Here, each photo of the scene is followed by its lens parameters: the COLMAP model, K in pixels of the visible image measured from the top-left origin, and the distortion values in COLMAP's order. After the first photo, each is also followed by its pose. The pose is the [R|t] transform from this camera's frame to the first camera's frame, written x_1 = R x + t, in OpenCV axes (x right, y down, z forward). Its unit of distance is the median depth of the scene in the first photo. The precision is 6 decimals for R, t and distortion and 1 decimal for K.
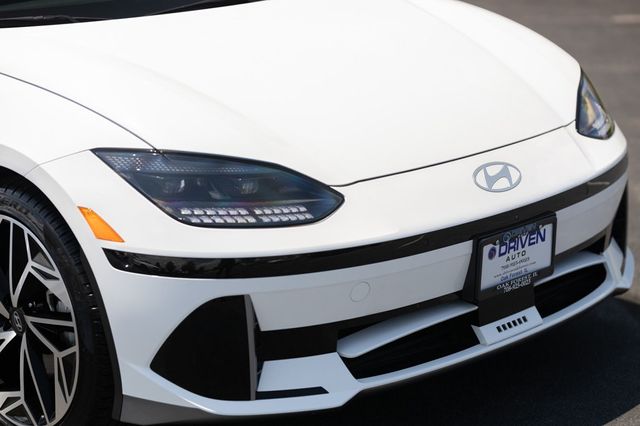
lens RADIAL K [[1585.4, 0, 319.7], [0, 1585.4, 213.5], [0, 0, 1]] dist [0.041941, -0.767642]
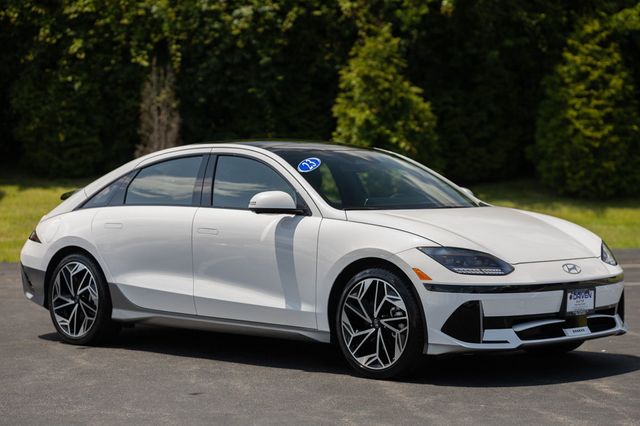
lens RADIAL K [[1575.3, 0, 311.2], [0, 1575.3, 187.0], [0, 0, 1]] dist [0.002325, -0.327518]
pose [[0.999858, 0.016078, 0.005049, -0.316213], [-0.014346, 0.969288, -0.245511, 0.475011], [-0.008841, 0.245404, 0.969381, -1.438909]]
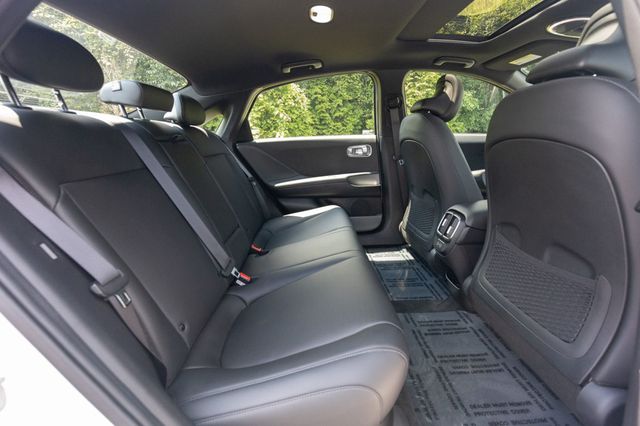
lens RADIAL K [[280.5, 0, 321.8], [0, 280.5, 211.4], [0, 0, 1]] dist [0.002340, 0.000600]
pose [[0.997736, -0.015673, 0.065406, 0.214152], [0.017138, 0.999613, -0.021906, -0.750850], [-0.065038, 0.022977, 0.997618, 3.357550]]
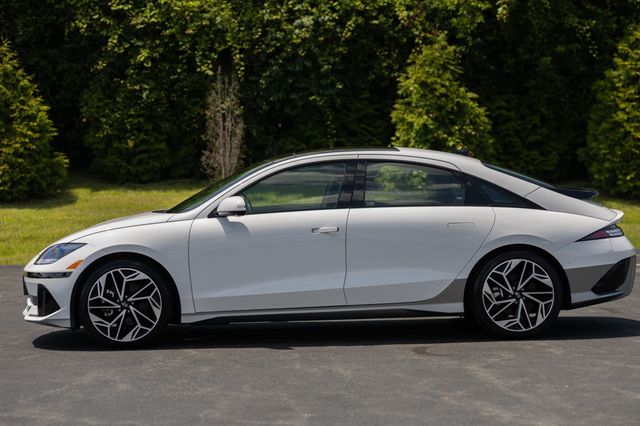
lens RADIAL K [[1572.3, 0, 322.8], [0, 1572.3, 211.9], [0, 0, 1]] dist [0.052944, -0.566928]
pose [[0.999854, 0.009032, -0.014497, -0.395433], [-0.012137, 0.972890, -0.230951, 0.536471], [0.012018, 0.231093, 0.972857, -1.698967]]
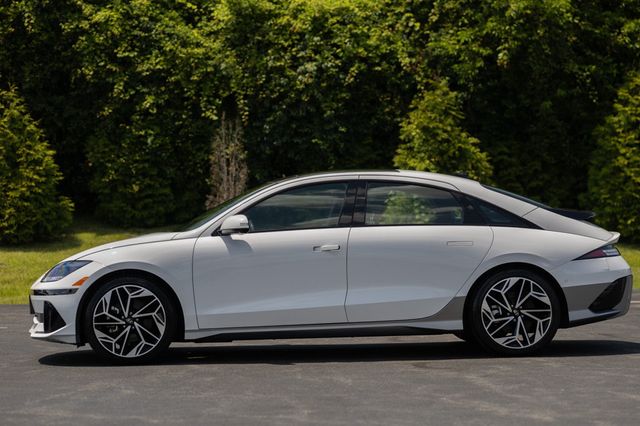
lens RADIAL K [[1575.8, 0, 320.4], [0, 1575.8, 214.2], [0, 0, 1]] dist [-0.012923, 0.564390]
pose [[0.999772, 0.009372, -0.019184, -0.387431], [-0.014201, 0.962845, -0.269680, 0.646984], [0.015943, 0.269891, 0.962759, -1.738493]]
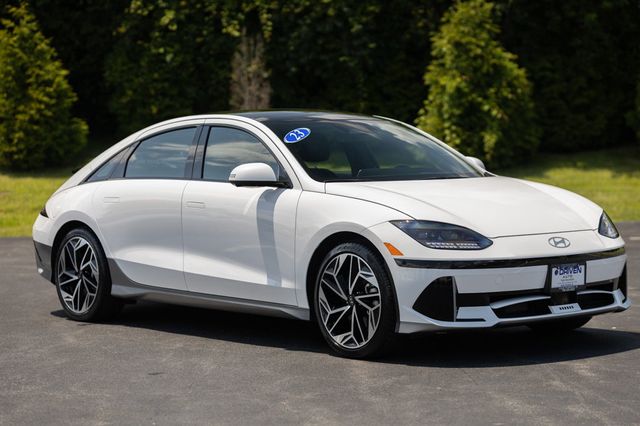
lens RADIAL K [[1571.9, 0, 318.8], [0, 1571.9, 213.9], [0, 0, 1]] dist [0.004014, -0.143915]
pose [[0.995887, 0.008836, -0.090175, -0.032093], [-0.027508, 0.977746, -0.207980, 0.439218], [0.086331, 0.209605, 0.973967, -1.321906]]
